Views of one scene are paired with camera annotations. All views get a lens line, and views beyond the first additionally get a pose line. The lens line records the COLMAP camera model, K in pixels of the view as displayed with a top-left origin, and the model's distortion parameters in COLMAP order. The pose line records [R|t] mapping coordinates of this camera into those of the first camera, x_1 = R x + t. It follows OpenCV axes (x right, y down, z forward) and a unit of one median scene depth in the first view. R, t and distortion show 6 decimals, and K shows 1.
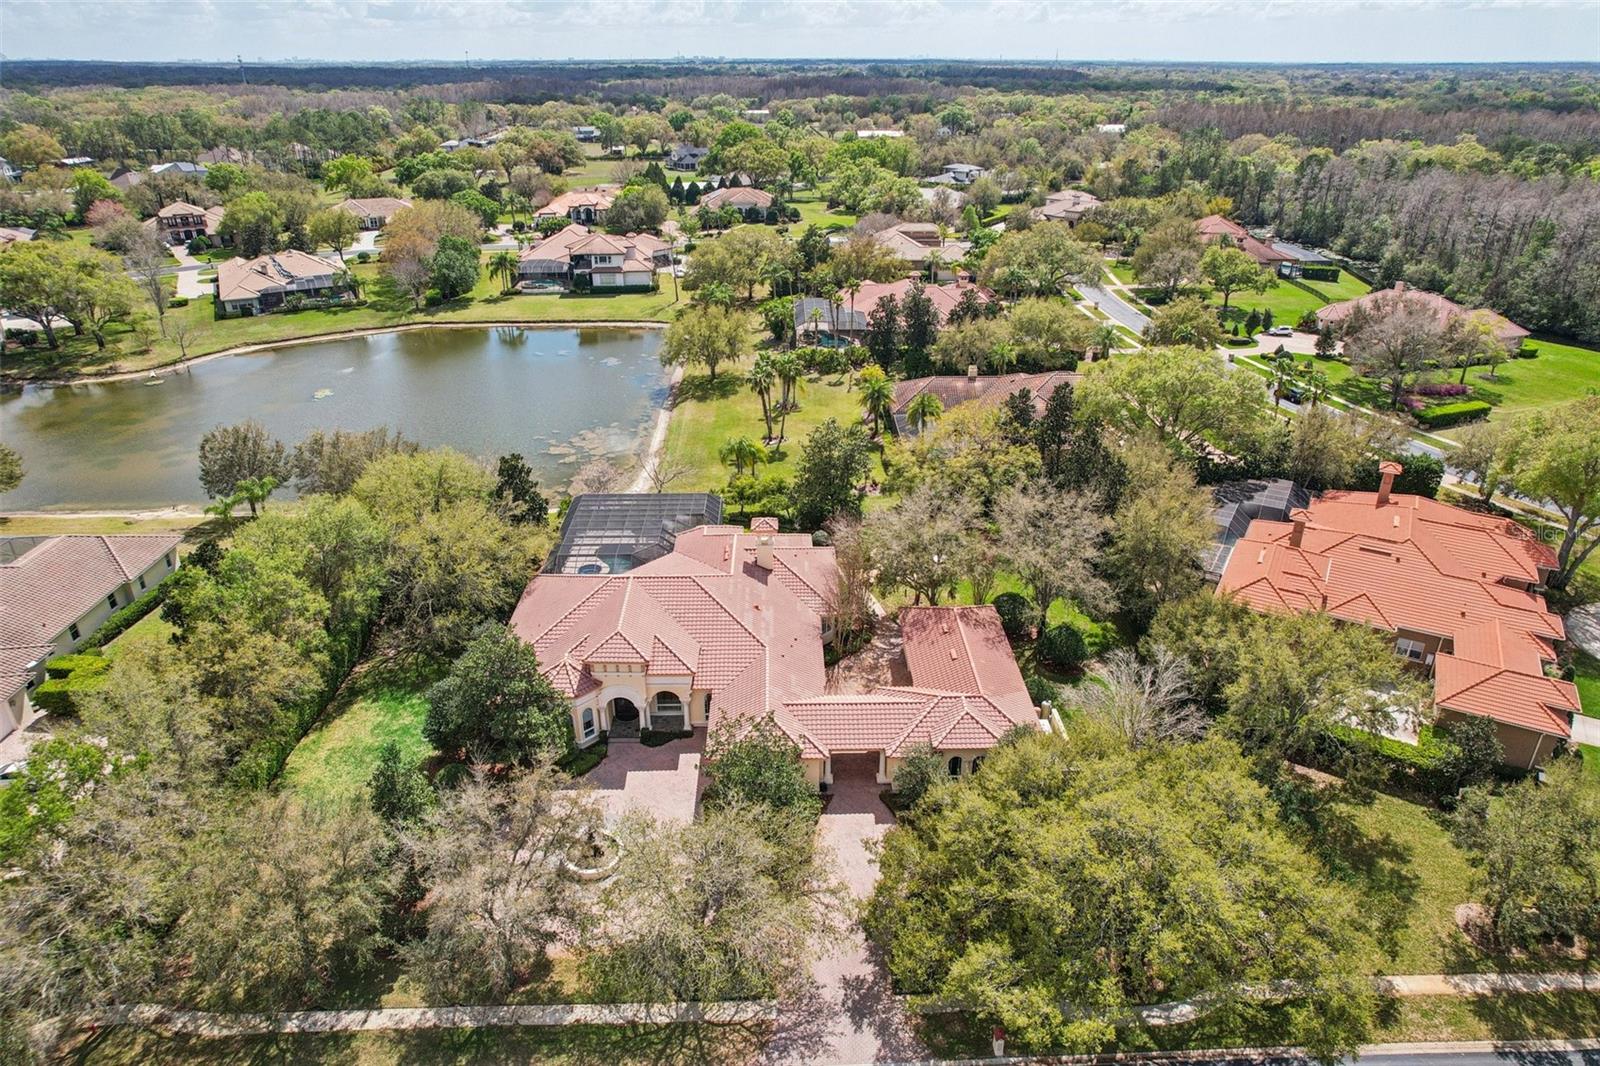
lens RADIAL K [[1047.8, 0, 800.0], [0, 1047.8, 533.0], [0, 0, 1]] dist [-0.006445, -0.002385]
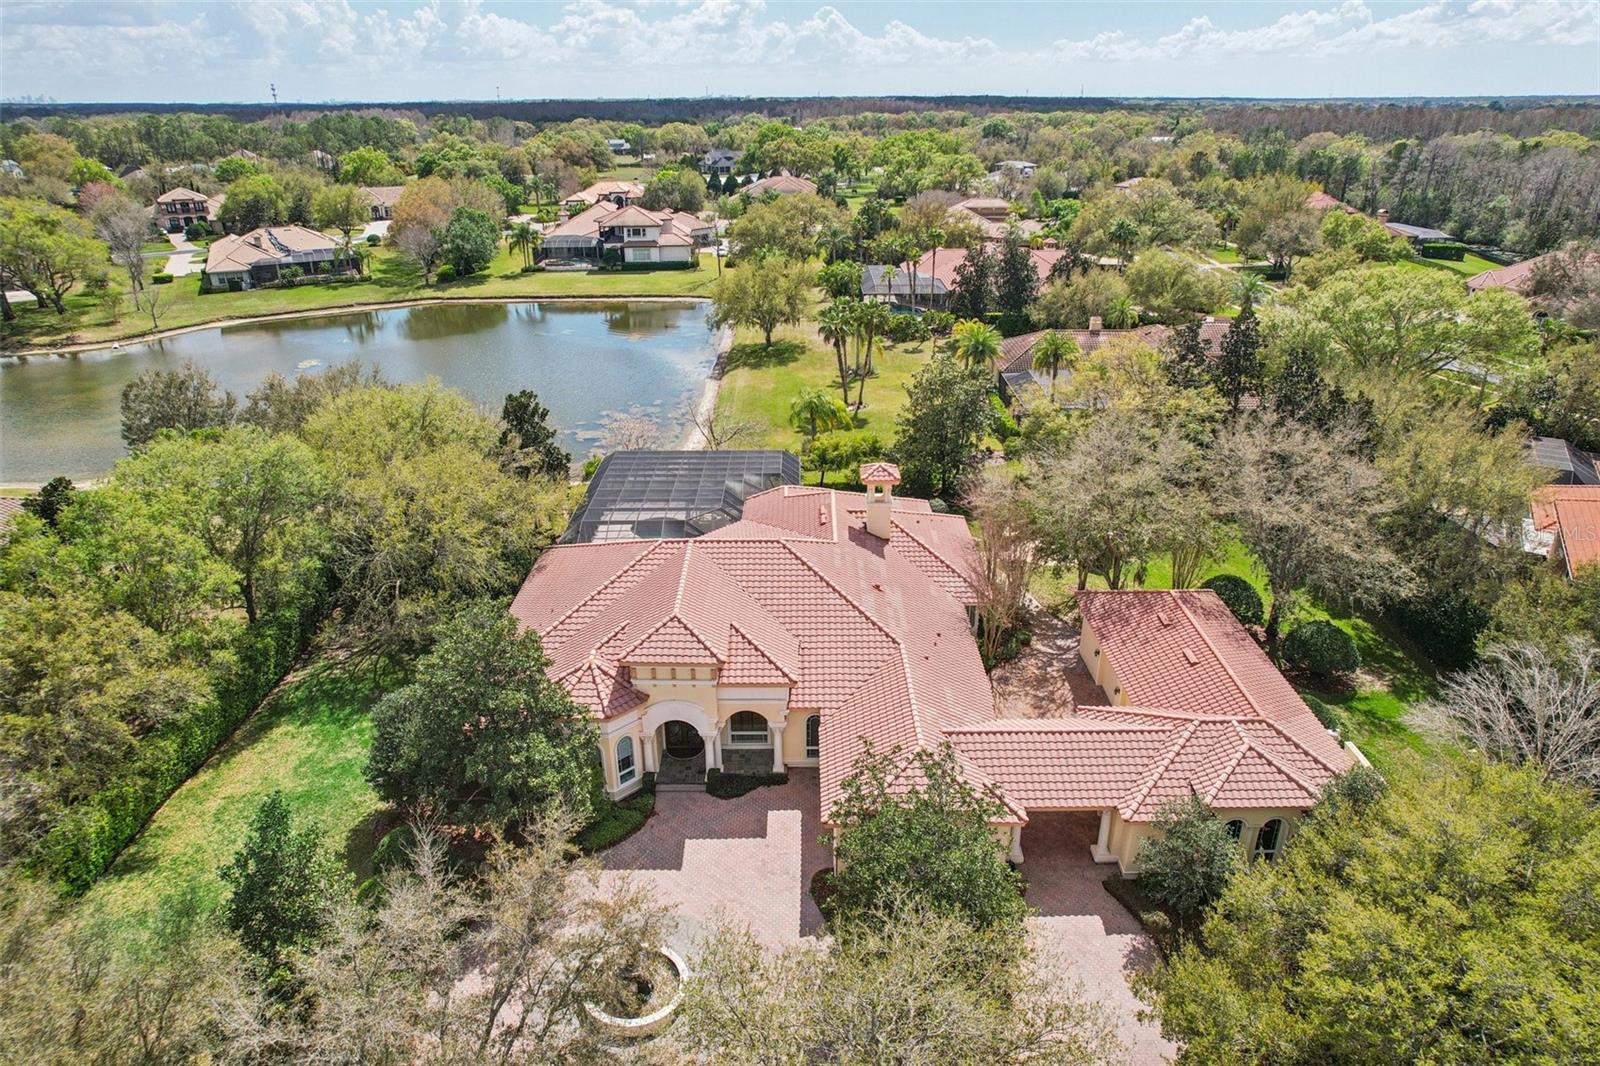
lens RADIAL K [[987.2, 0, 800.0], [0, 987.2, 533.0], [0, 0, 1]] dist [-0.007852, 0.001126]
pose [[0.999946, 0.005709, -0.008730, -0.051443], [-0.006083, 0.999038, -0.043424, 0.038650], [0.008474, 0.043474, 0.999019, 0.222035]]
